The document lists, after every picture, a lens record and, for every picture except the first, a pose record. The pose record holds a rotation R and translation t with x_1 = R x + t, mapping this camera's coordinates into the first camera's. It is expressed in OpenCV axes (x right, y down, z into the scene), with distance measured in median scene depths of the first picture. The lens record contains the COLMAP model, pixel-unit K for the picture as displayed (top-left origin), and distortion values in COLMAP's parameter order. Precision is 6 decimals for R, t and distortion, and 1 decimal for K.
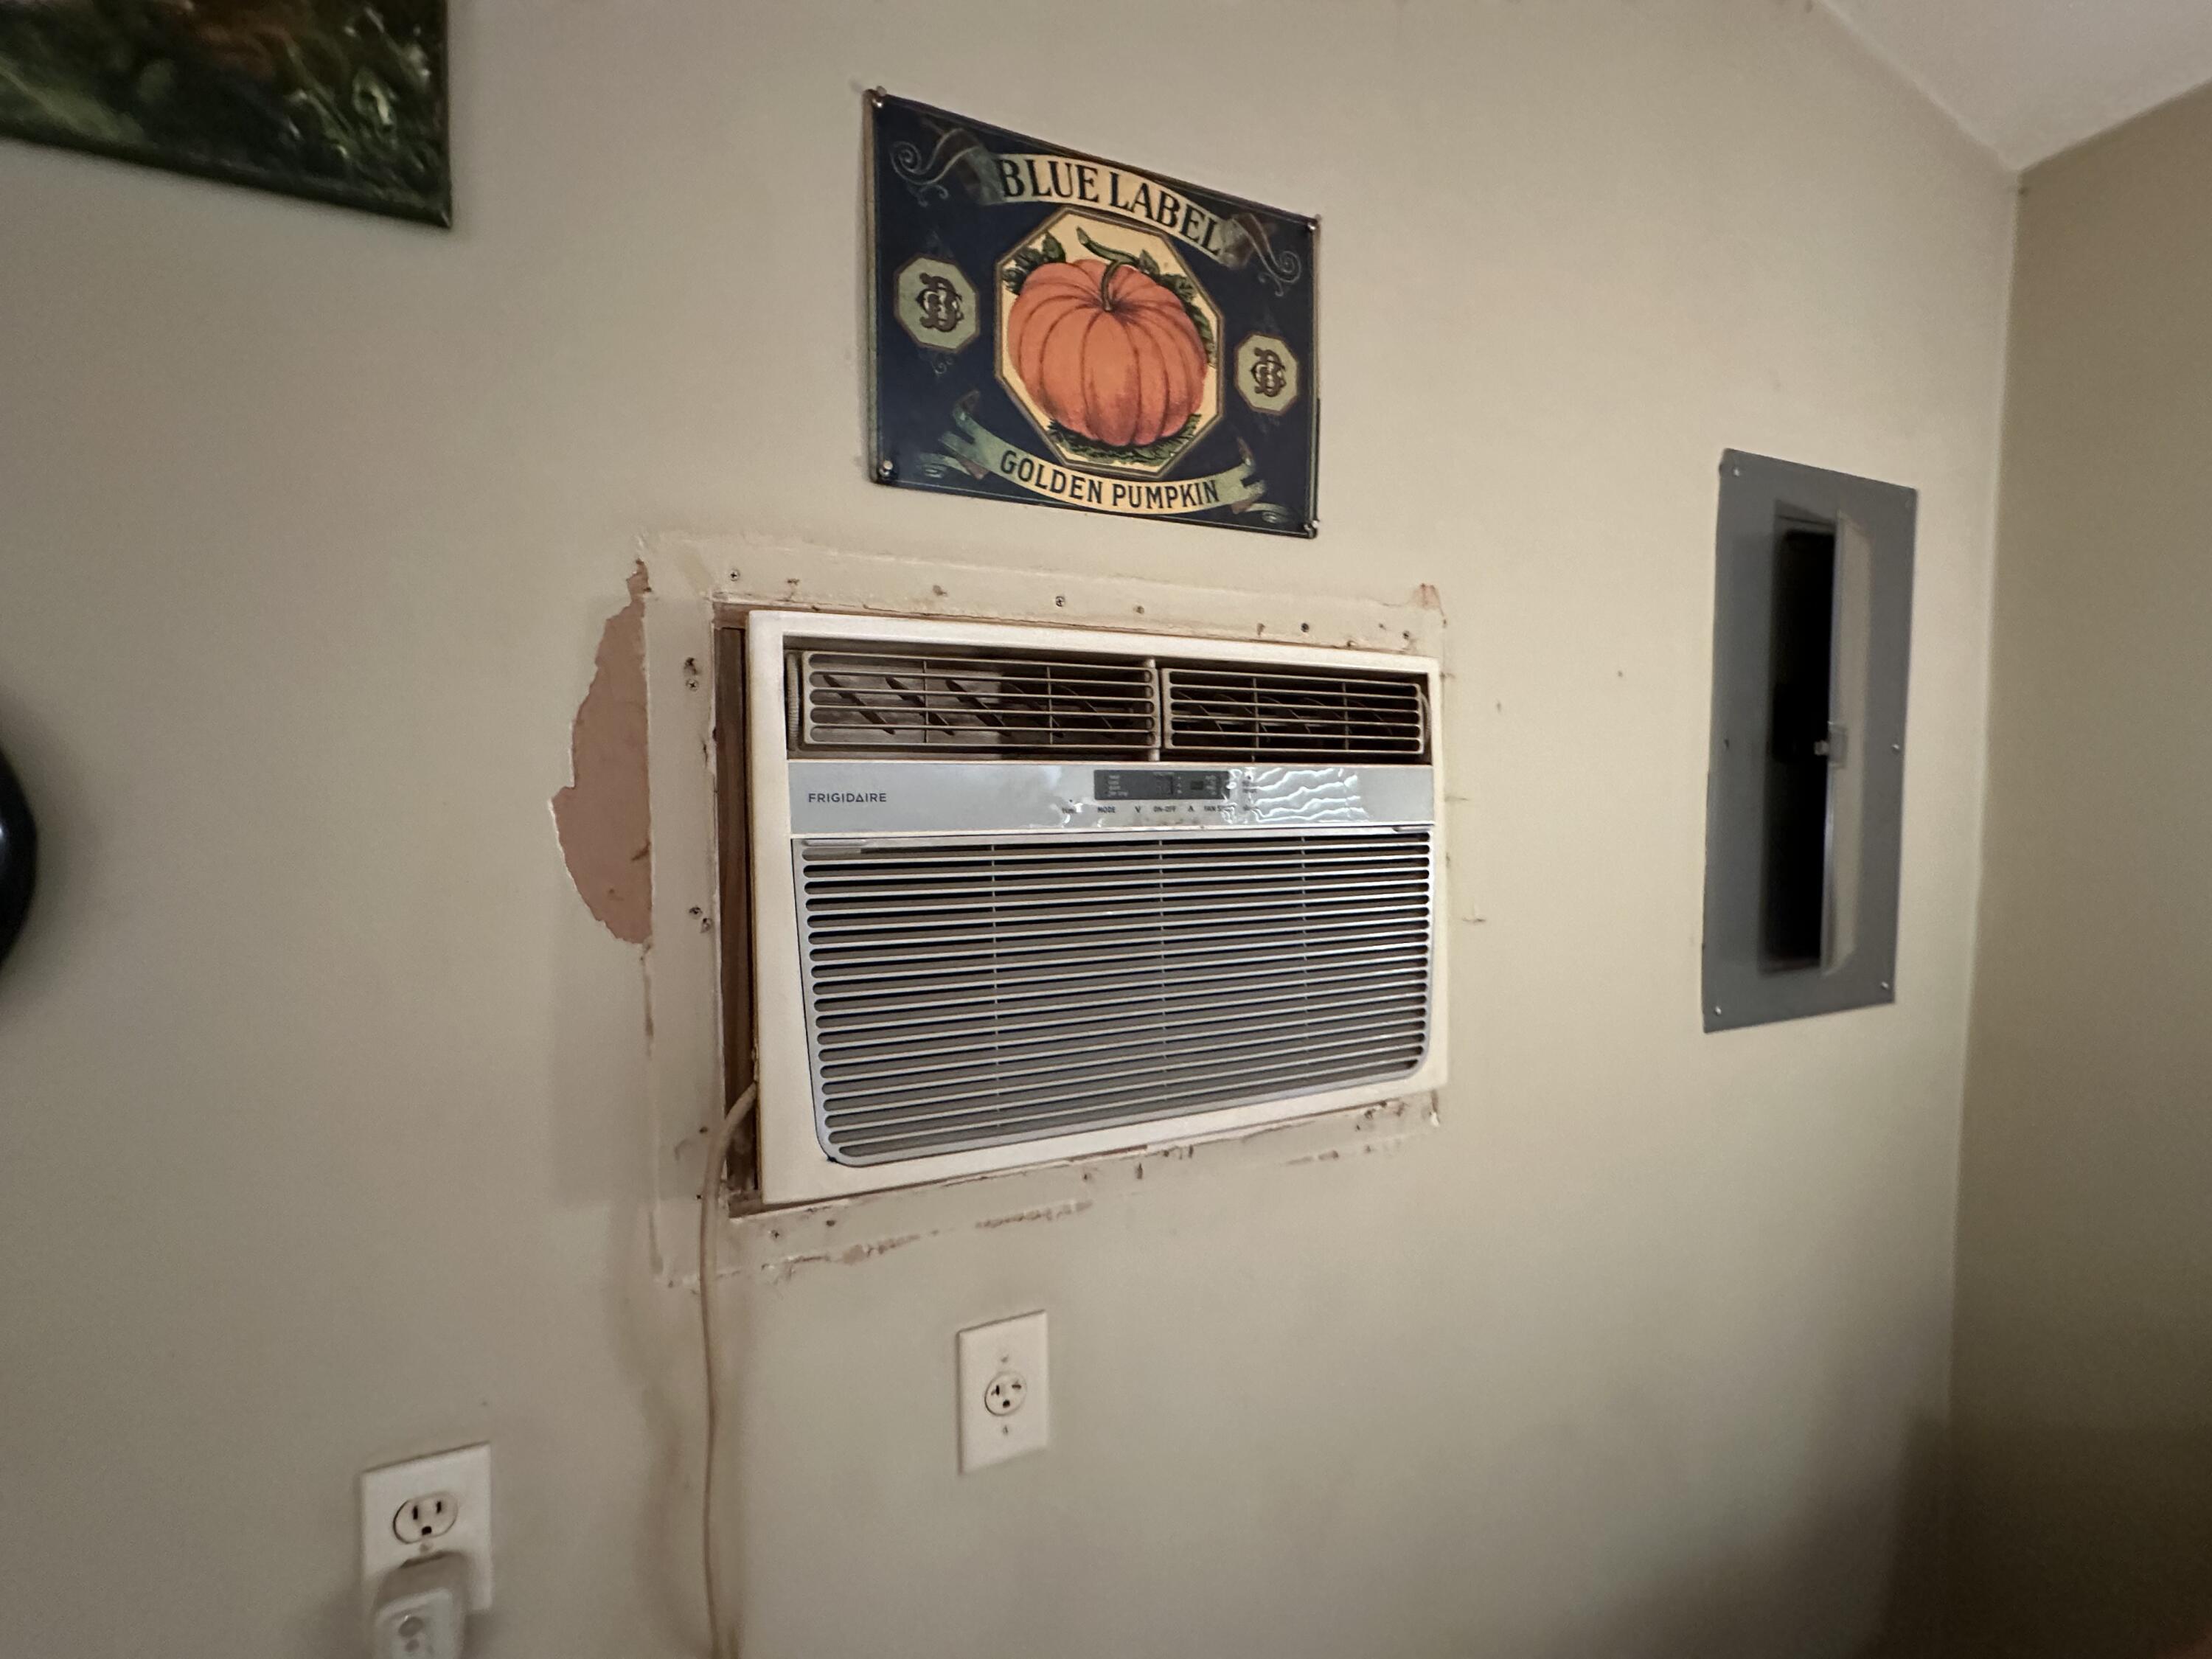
lens RADIAL K [[884.3, 0, 1110.9], [0, 884.3, 827.7], [0, 0, 1]] dist [0.001173, 0.000337]
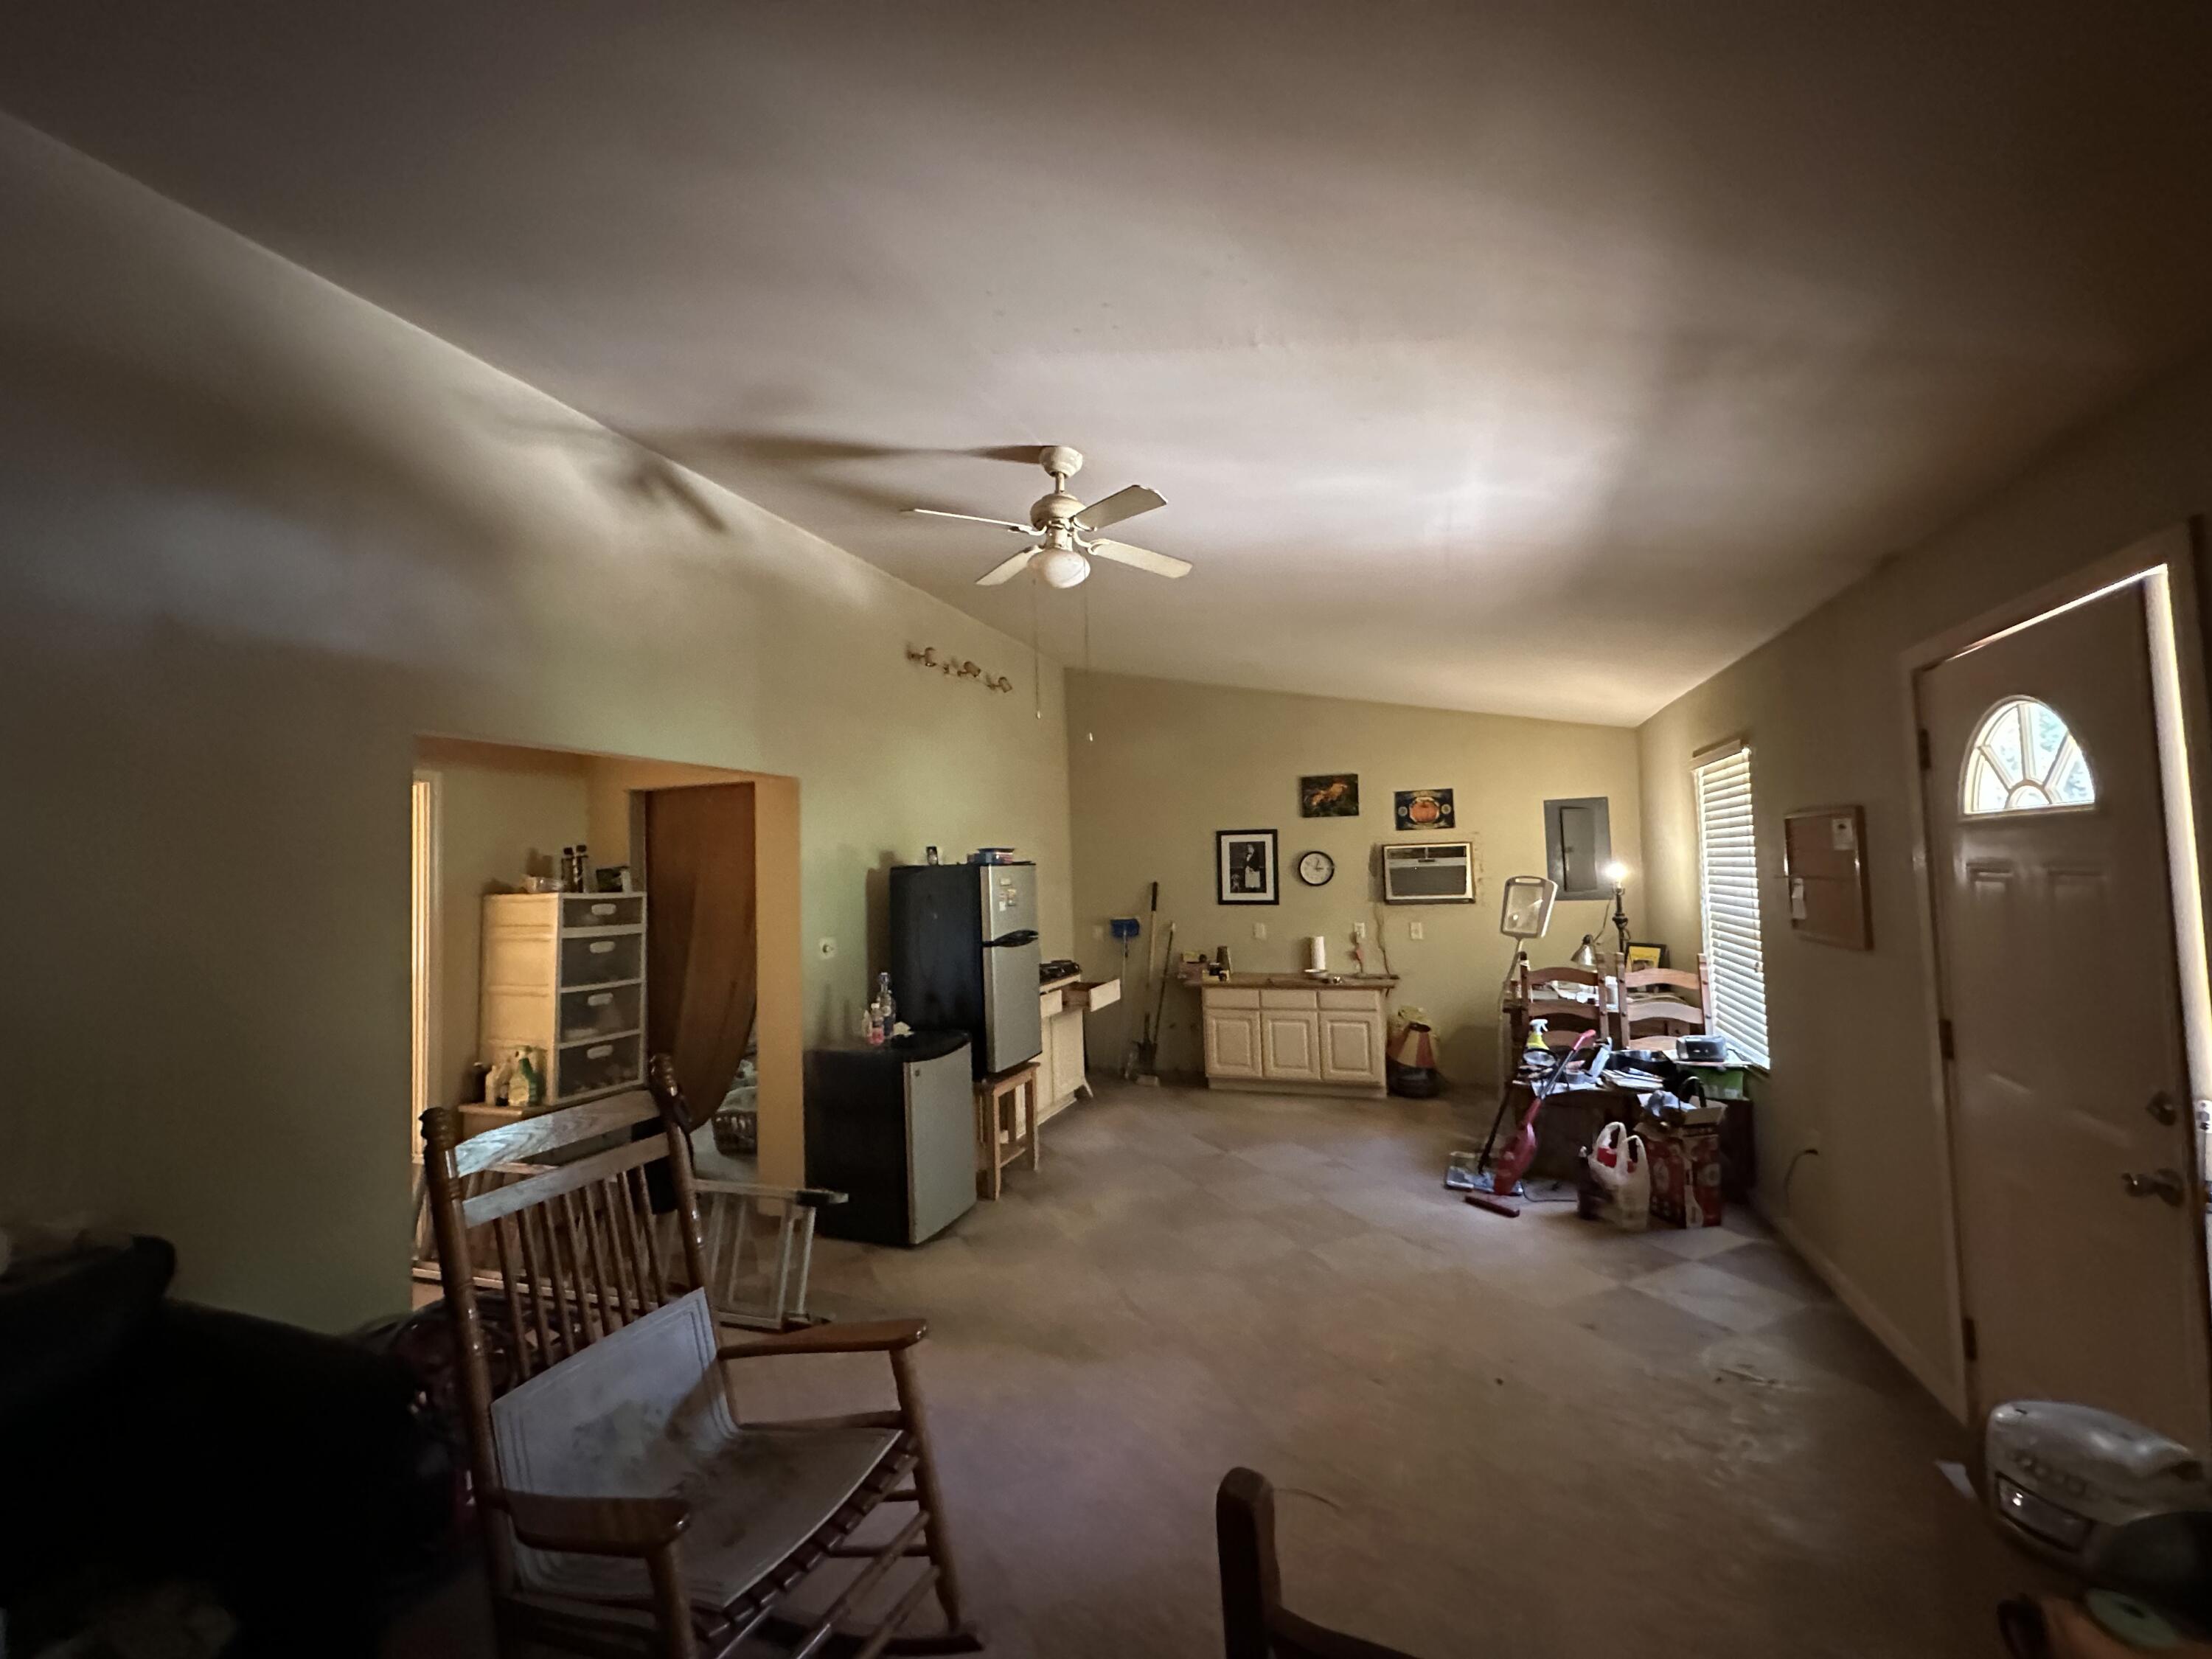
lens RADIAL K [[884.3, 0, 1109.4], [0, 884.3, 831.1], [0, 0, 1]] dist [0.001173, 0.000337]
pose [[0.730028, -0.062313, -0.680570, 3.755723], [0.001755, 0.996002, -0.089312, 0.438086], [0.683415, 0.064006, 0.727219, -7.647933]]
